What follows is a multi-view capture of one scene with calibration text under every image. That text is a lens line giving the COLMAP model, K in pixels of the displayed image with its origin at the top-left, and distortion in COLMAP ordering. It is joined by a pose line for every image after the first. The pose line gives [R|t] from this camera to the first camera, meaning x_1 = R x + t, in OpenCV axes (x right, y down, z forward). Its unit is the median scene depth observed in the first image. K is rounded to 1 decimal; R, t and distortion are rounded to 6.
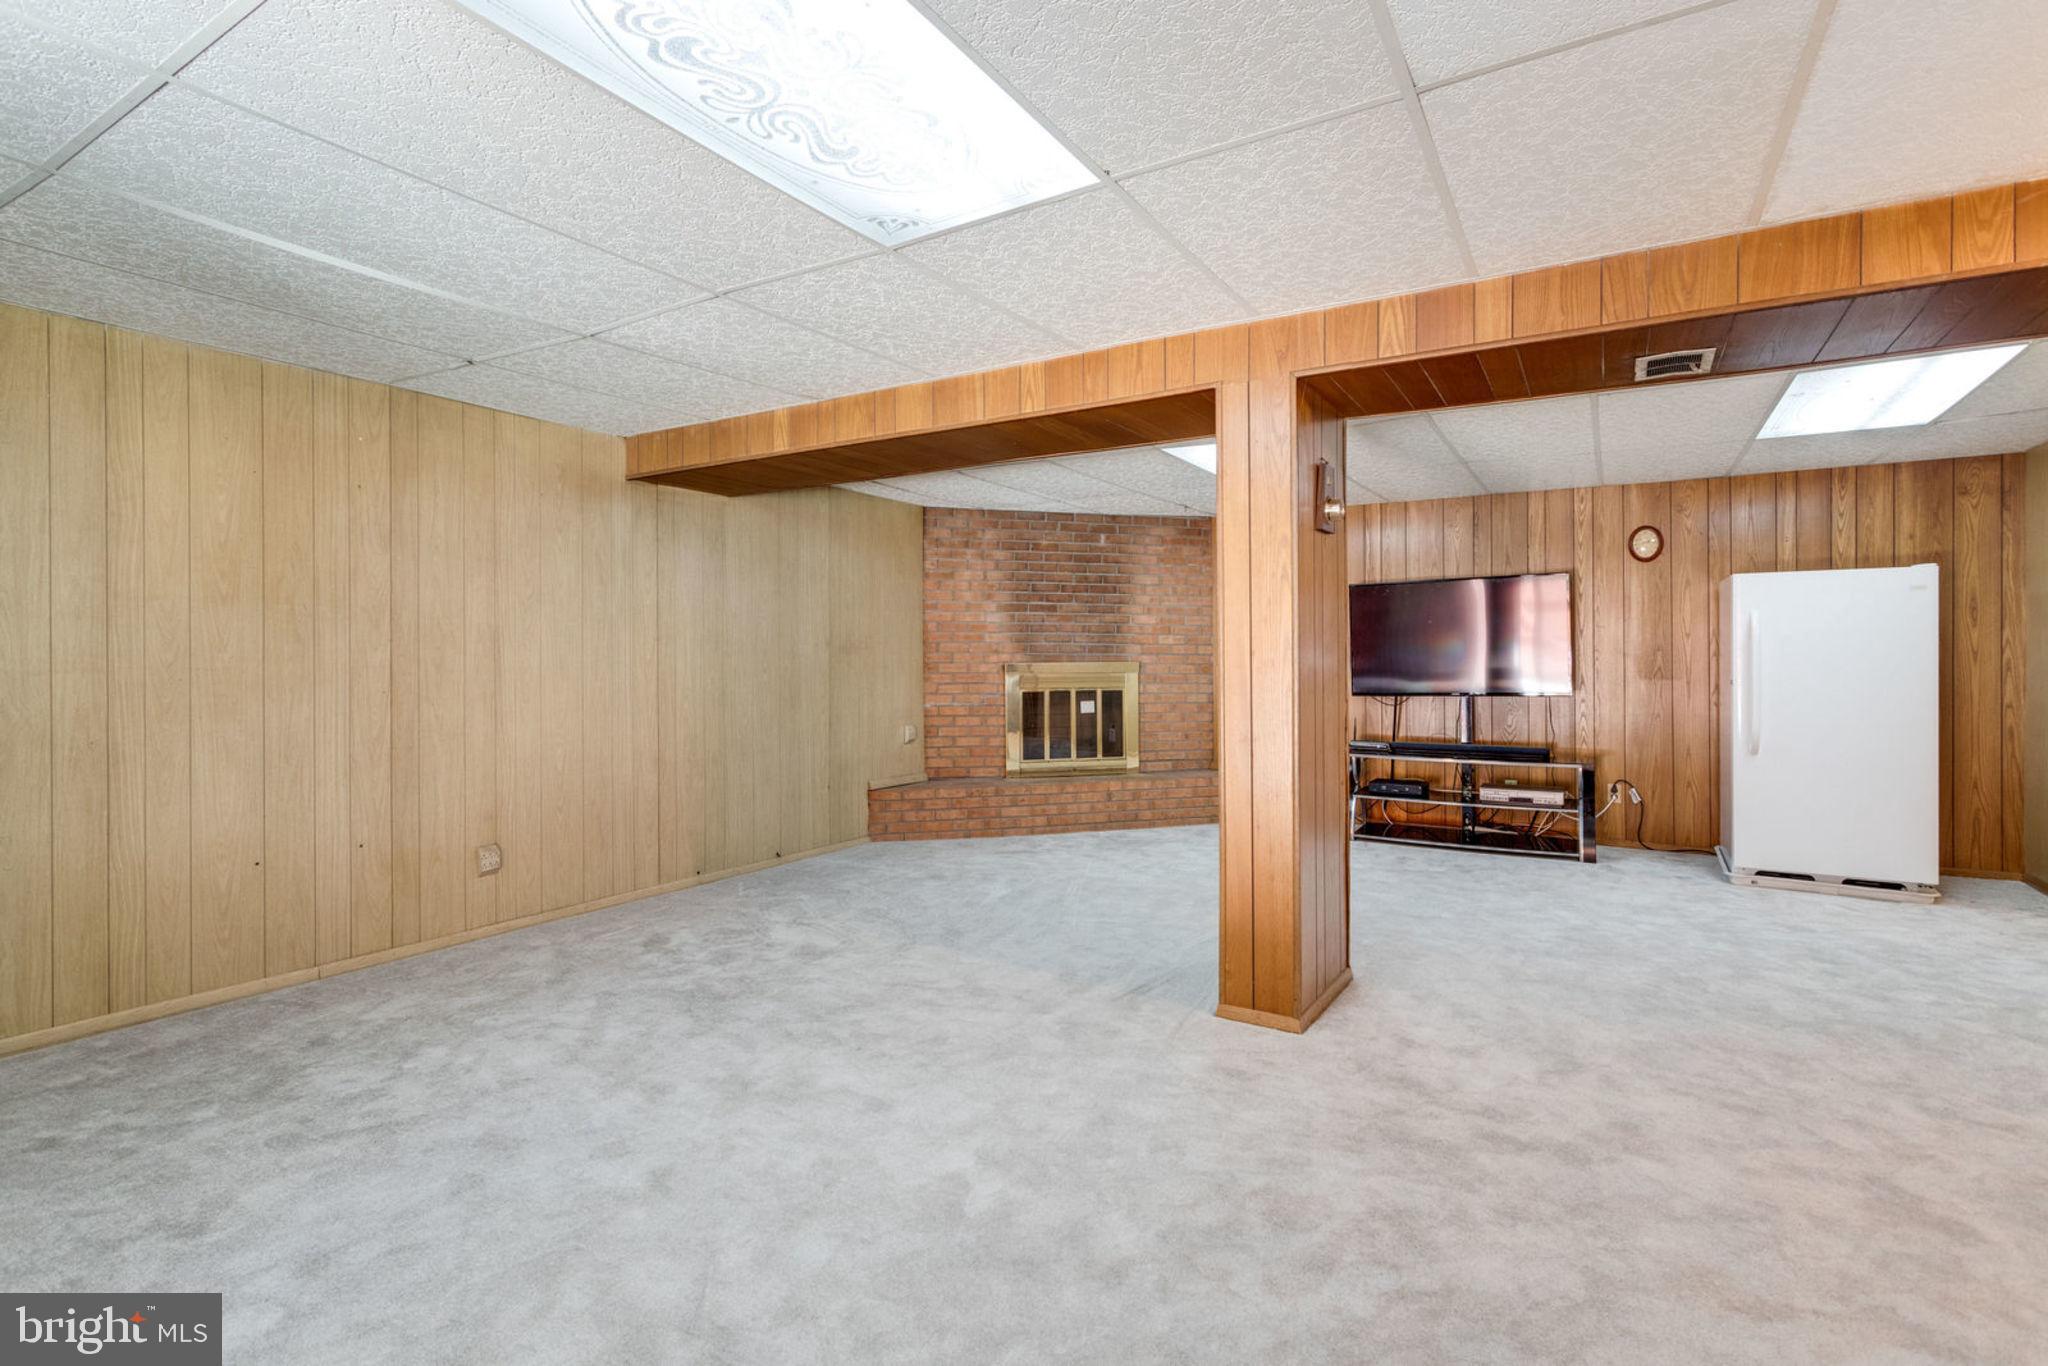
lens RADIAL K [[975.9, 0, 1012.2], [0, 975.9, 664.1], [0, 0, 1]] dist [0.001581, 0.000400]
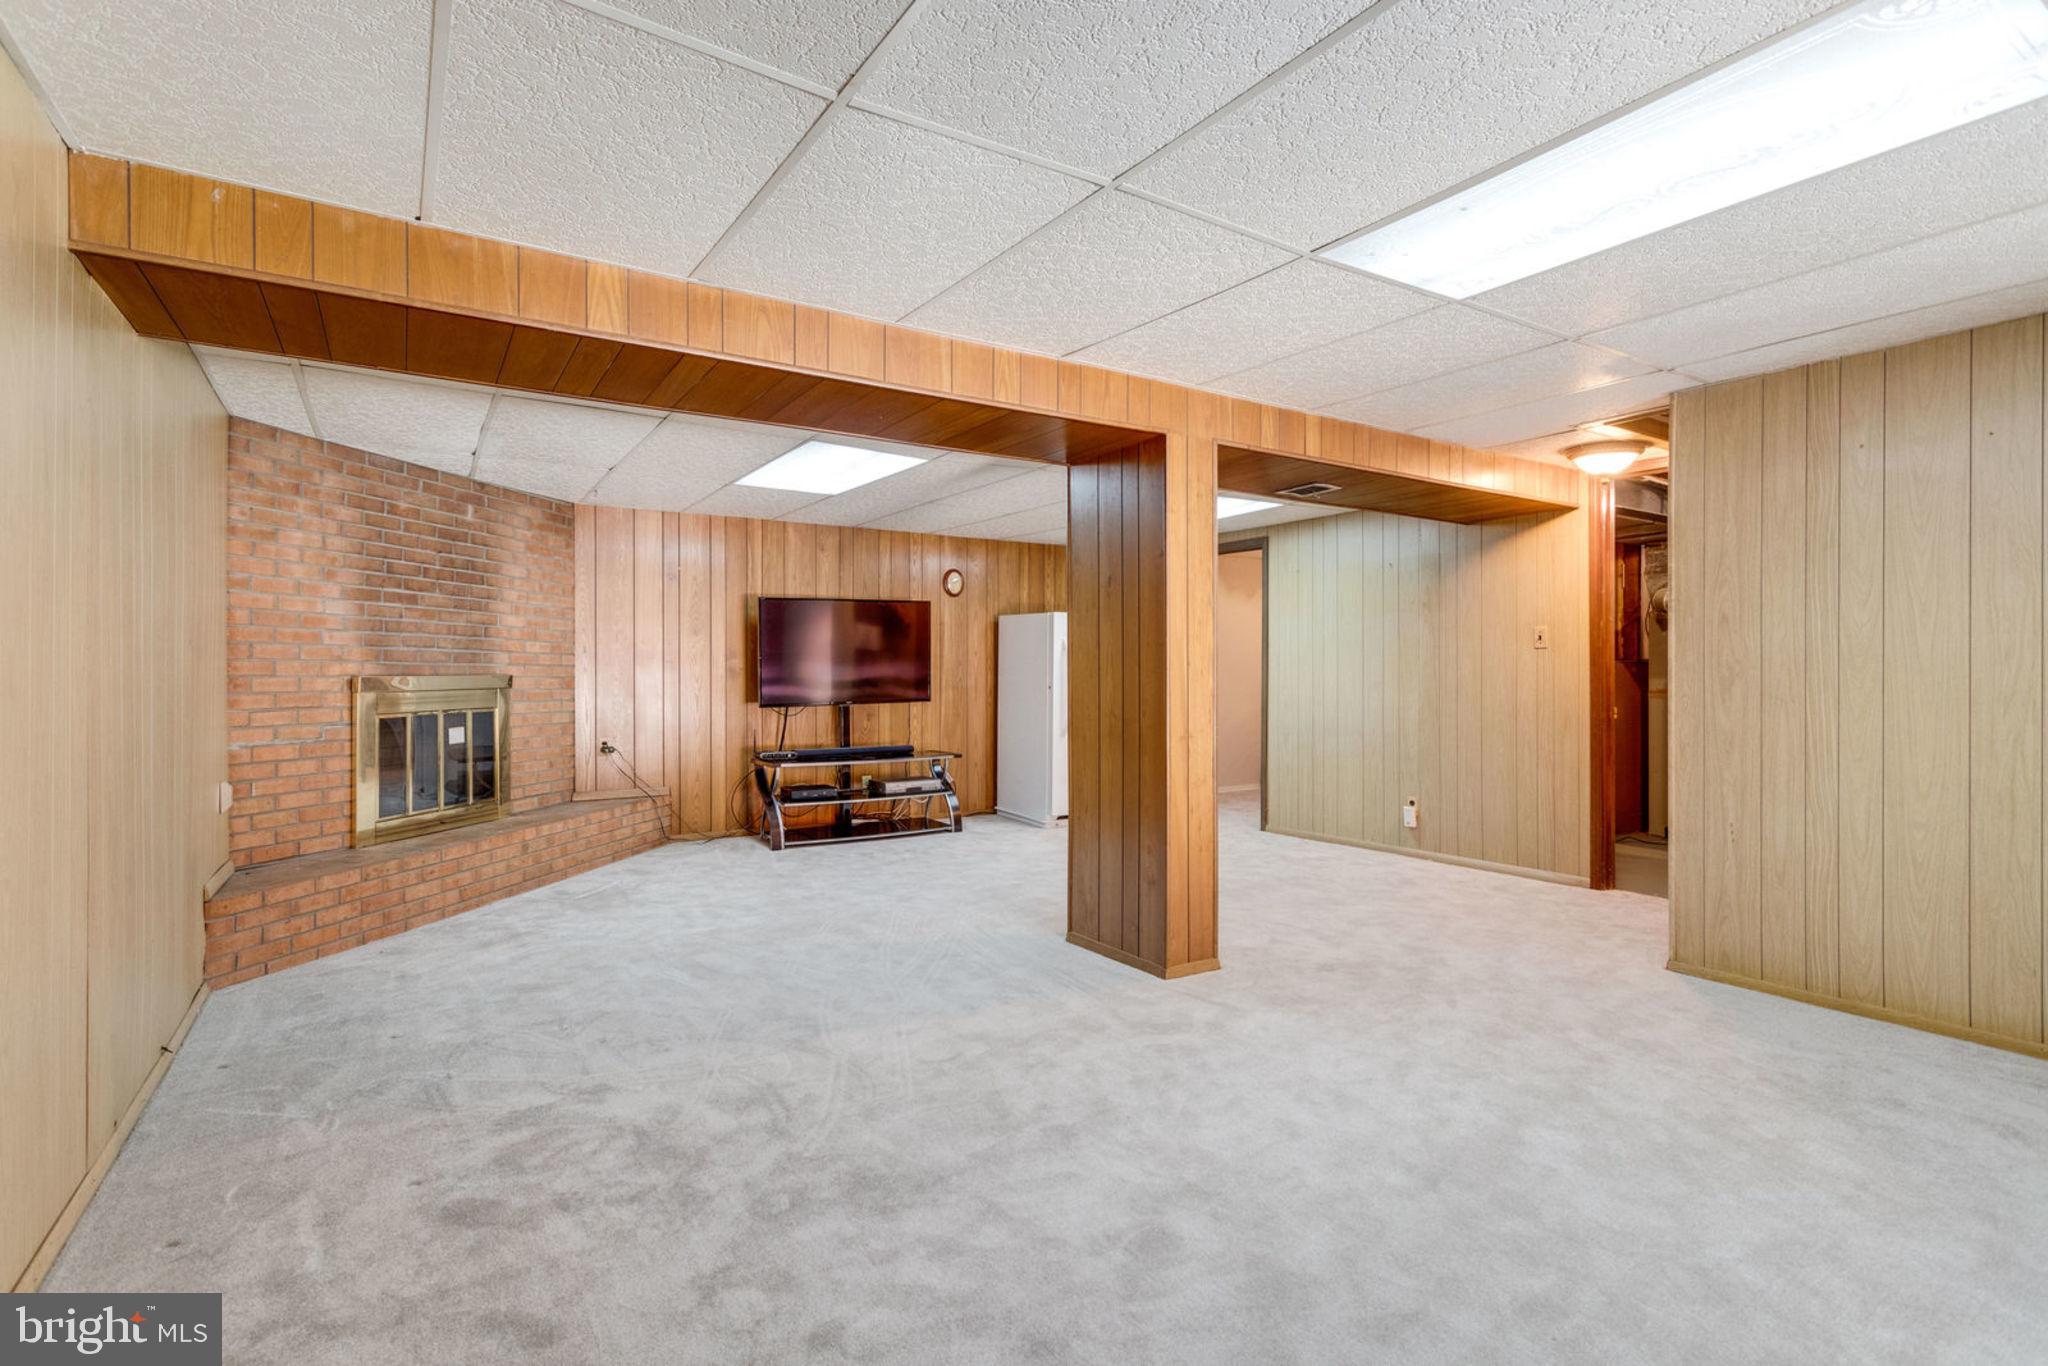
lens RADIAL K [[975.9, 0, 1029.8], [0, 975.9, 675.5], [0, 0, 1]] dist [0.001581, 0.000400]
pose [[0.437134, -0.001510, 0.899395, -0.411203], [0.004999, 0.999987, -0.000751, 0.001106], [-0.899383, 0.004824, 0.437136, 0.294087]]
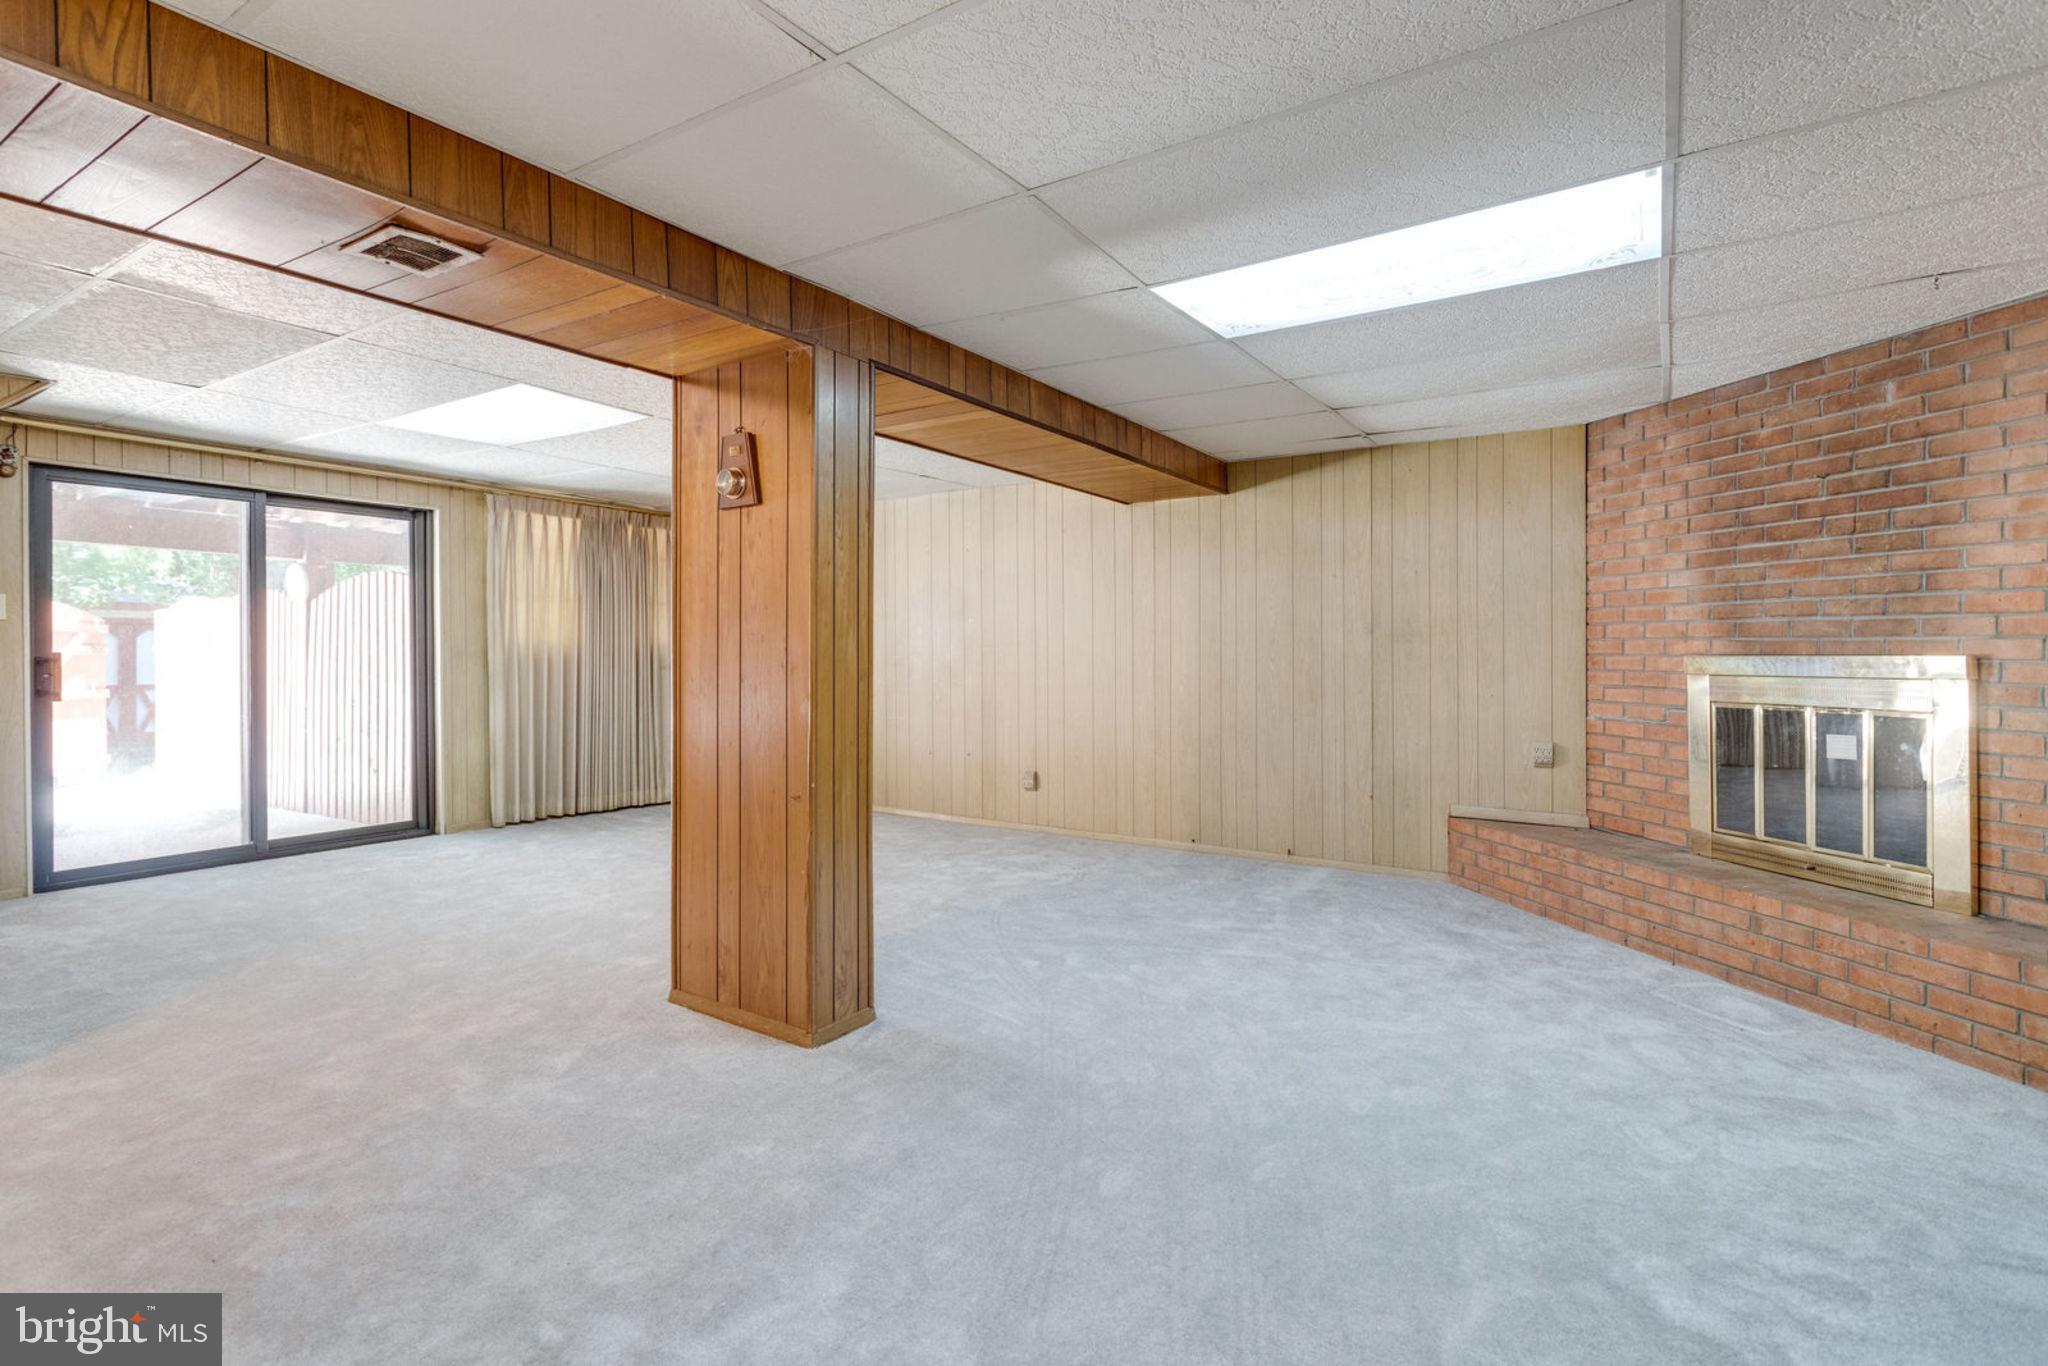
lens RADIAL K [[975.9, 0, 1036.9], [0, 975.9, 662.3], [0, 0, 1]] dist [0.001581, 0.000400]
pose [[-0.015460, 0.014139, -0.999781, 0.589783], [-0.005897, 0.999881, 0.014232, -0.003240], [0.999863, 0.006116, -0.015375, 0.623210]]
